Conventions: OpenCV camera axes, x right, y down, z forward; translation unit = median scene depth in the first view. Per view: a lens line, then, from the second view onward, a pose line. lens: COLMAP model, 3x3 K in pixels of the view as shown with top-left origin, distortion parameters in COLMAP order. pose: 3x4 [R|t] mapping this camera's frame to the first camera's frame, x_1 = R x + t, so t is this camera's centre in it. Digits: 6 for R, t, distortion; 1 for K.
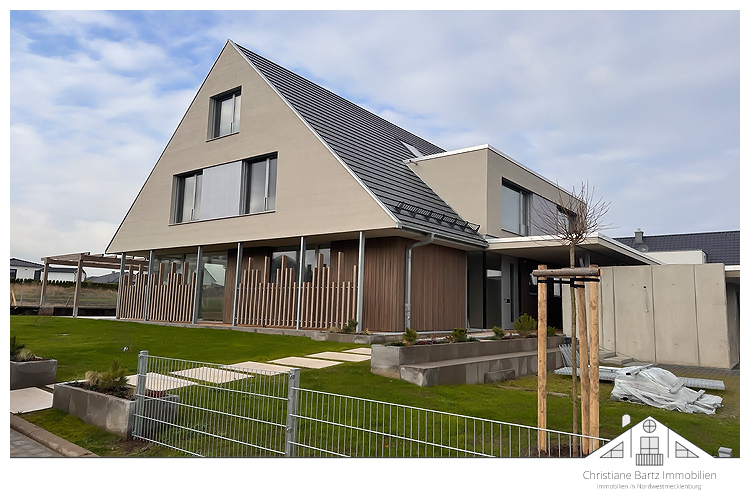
lens RADIAL K [[522.6, 0, 374.7], [0, 522.6, 248.9], [0, 0, 1]] dist [0.052995, -0.050106]
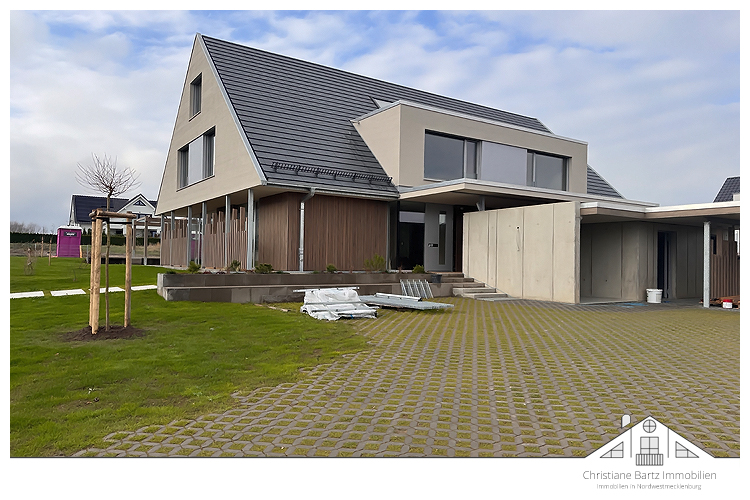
lens RADIAL K [[522.6, 0, 374.9], [0, 522.6, 246.4], [0, 0, 1]] dist [0.052995, -0.050106]
pose [[0.950368, -0.018751, -0.310562, 0.531744], [0.042559, 0.996634, 0.070064, 0.022636], [0.308203, -0.079803, 0.947967, -0.070783]]
